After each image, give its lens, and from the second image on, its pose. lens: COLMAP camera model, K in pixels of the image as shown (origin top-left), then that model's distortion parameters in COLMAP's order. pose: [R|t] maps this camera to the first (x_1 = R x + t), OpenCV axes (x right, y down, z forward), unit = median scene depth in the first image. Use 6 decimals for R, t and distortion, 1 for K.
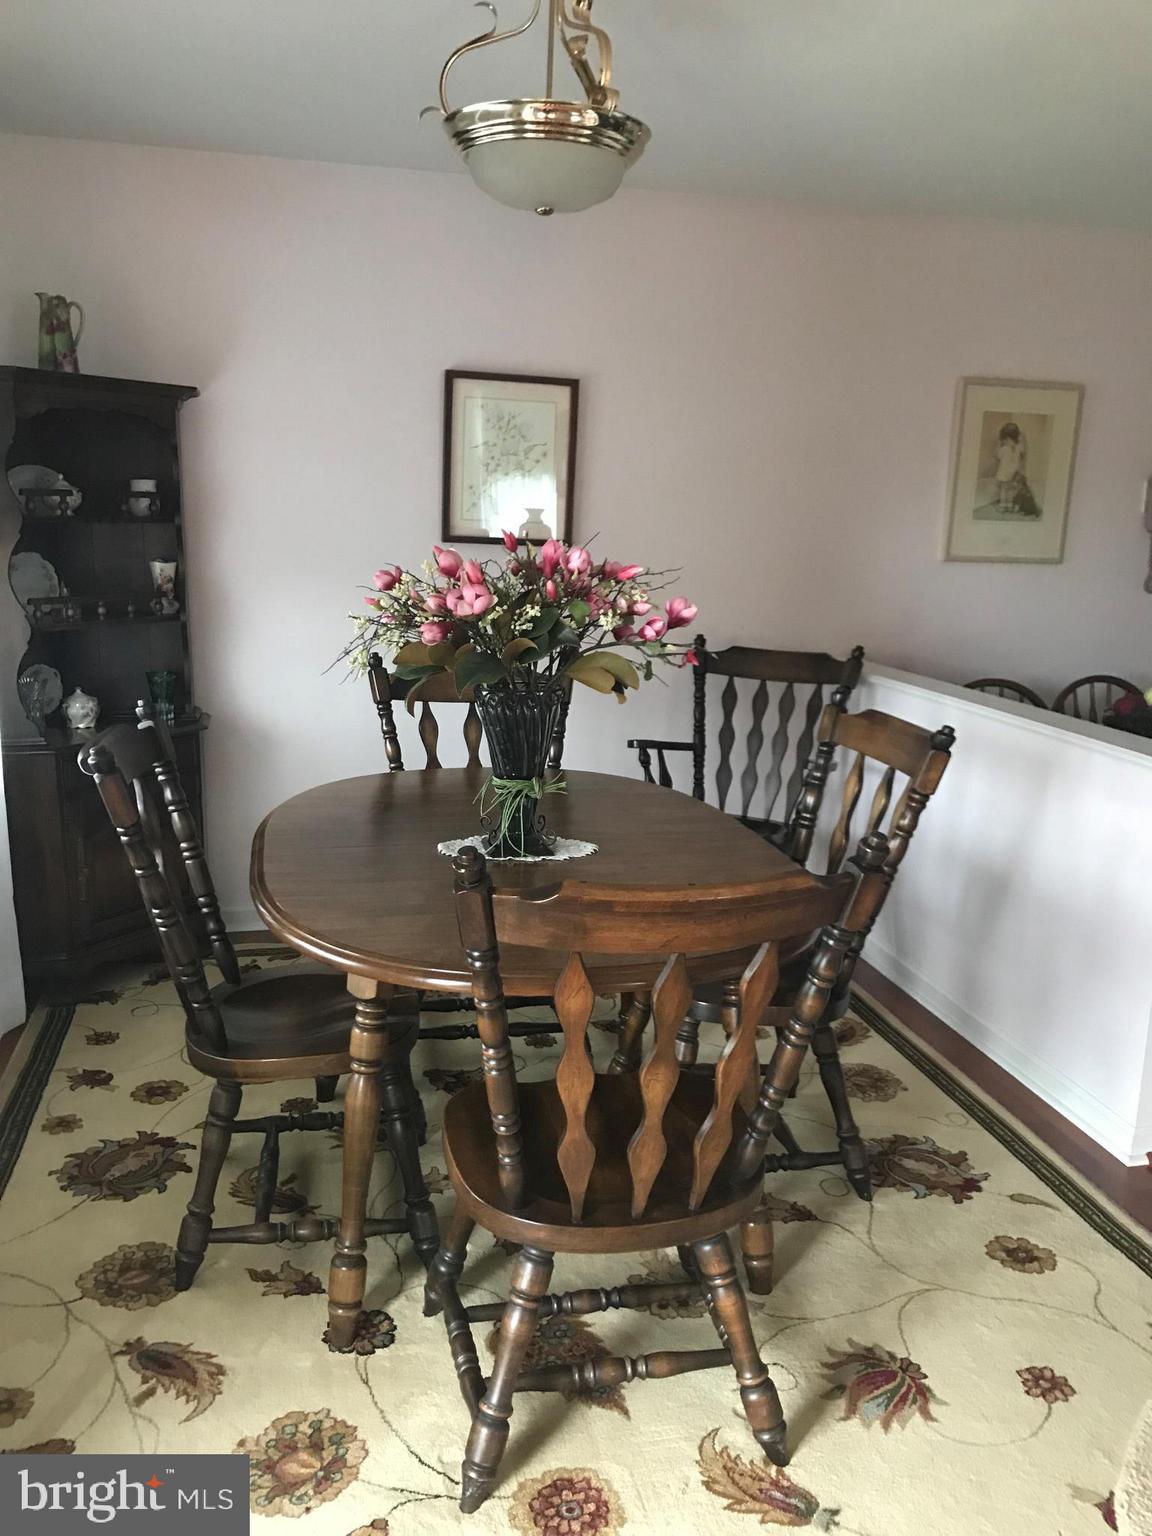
lens RADIAL K [[1265.9, 0, 576.0], [0, 1265.9, 768.0], [0, 0, 1]] dist [0.017658, 0.000248]
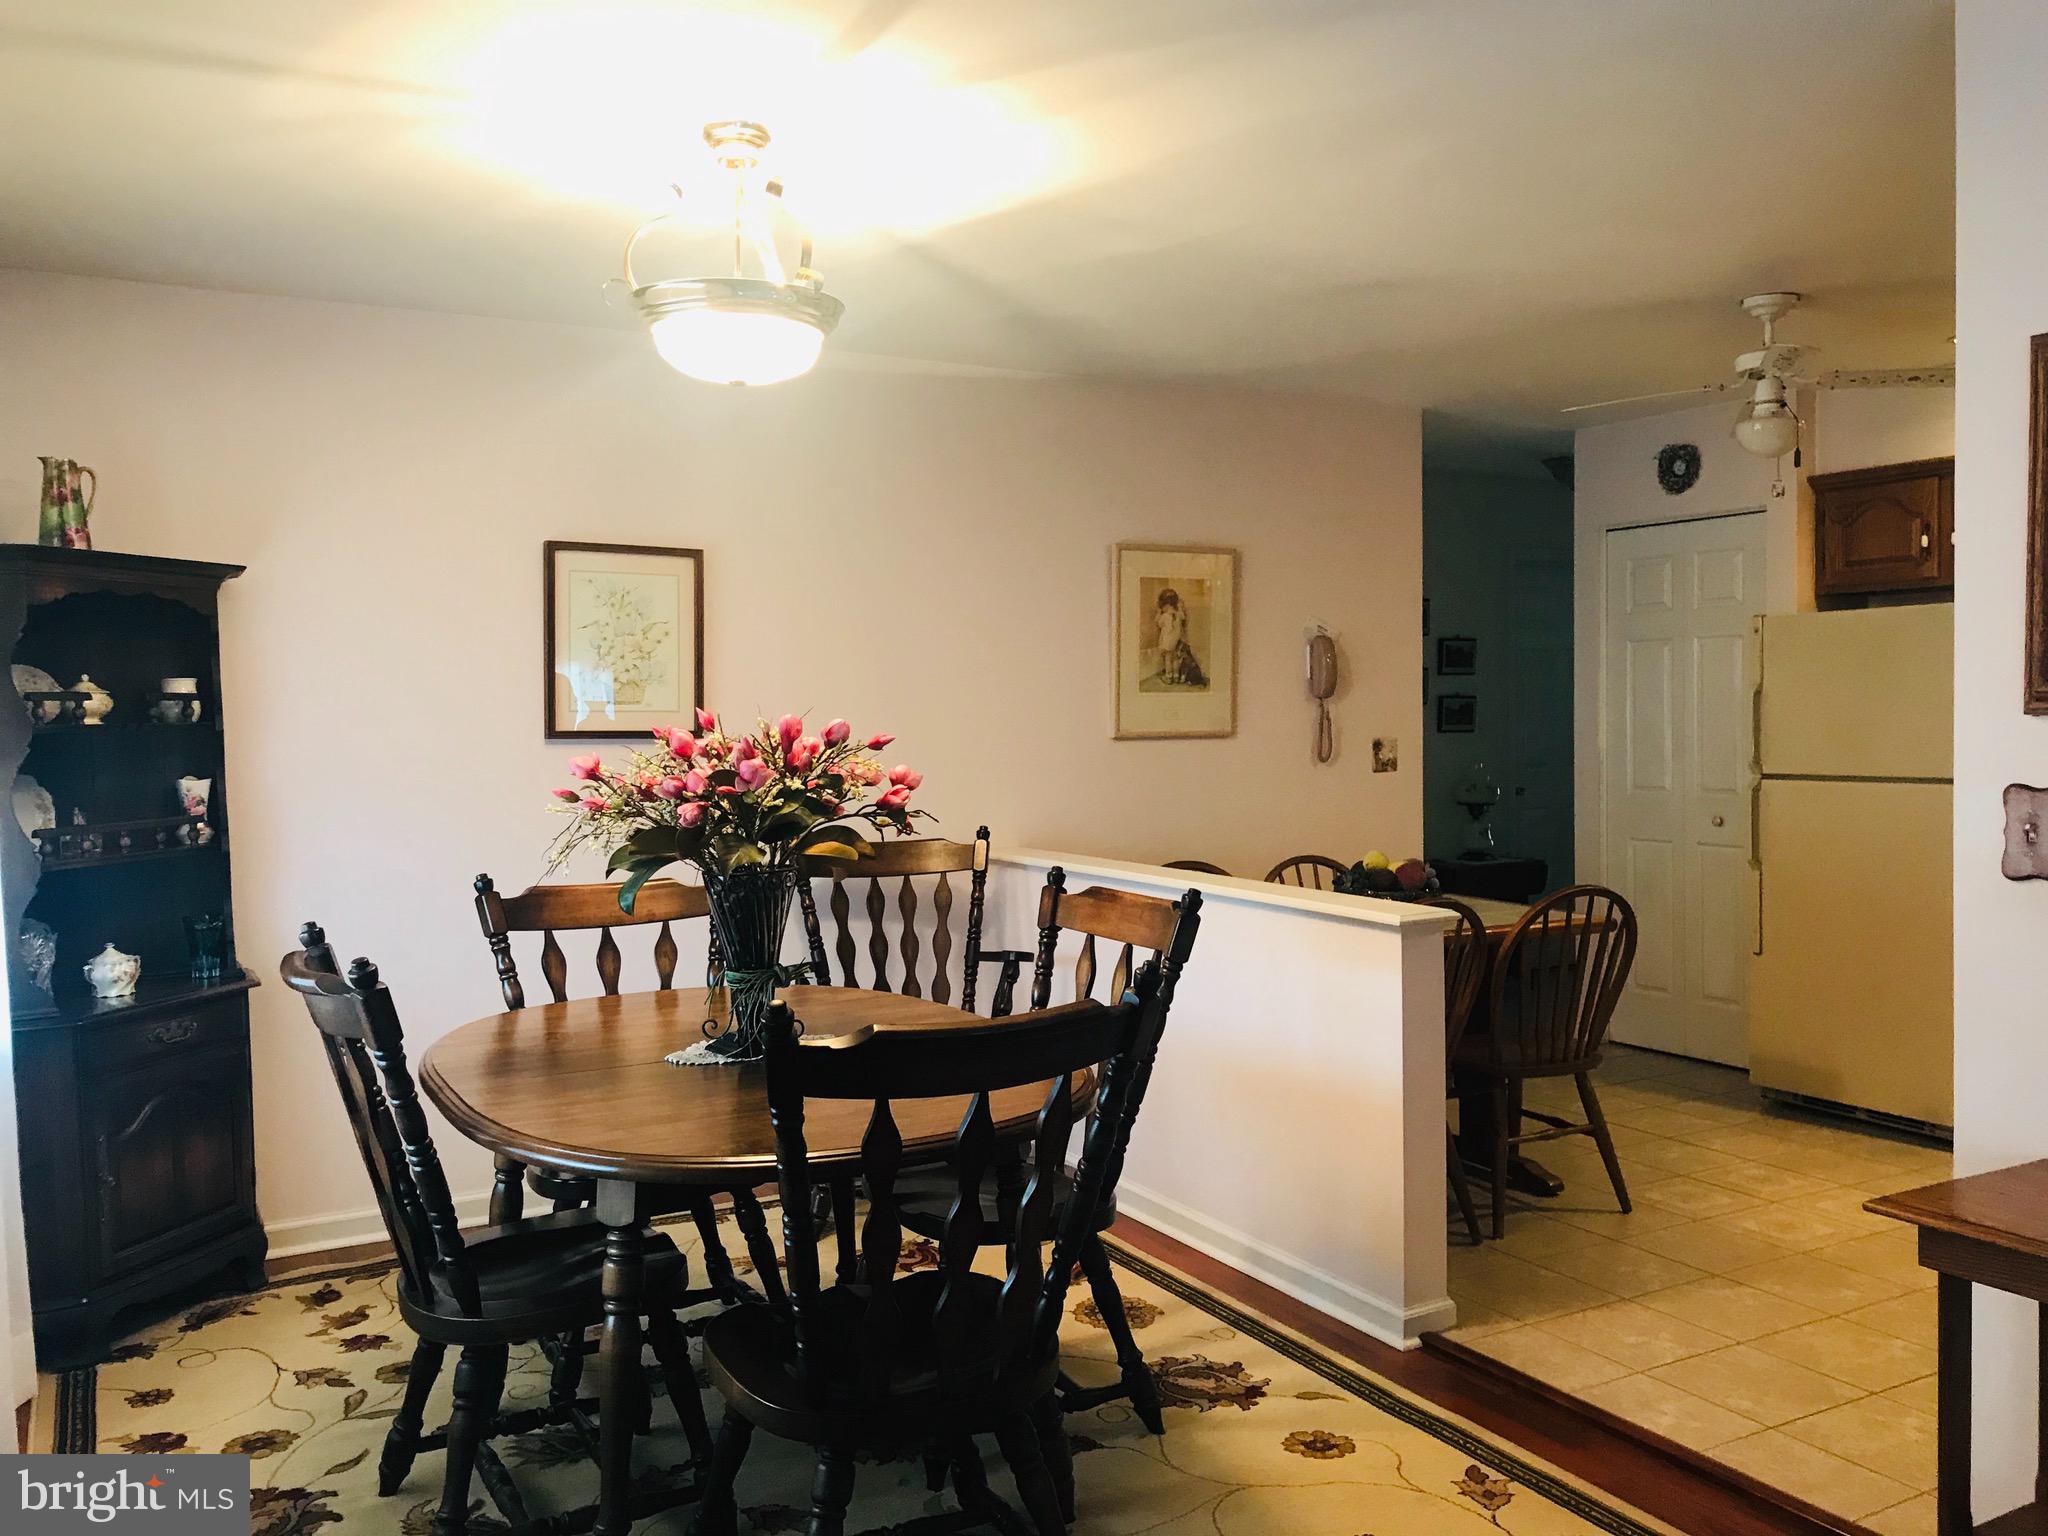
lens RADIAL K [[1695.7, 0, 1024.0], [0, 1695.7, 768.0], [0, 0, 1]] dist [0.068282, -0.129765]
pose [[0.962333, -0.048718, 0.267471, -0.114121], [0.091998, 0.984128, -0.151749, 0.041507], [-0.255833, 0.170640, 0.951542, -0.151840]]
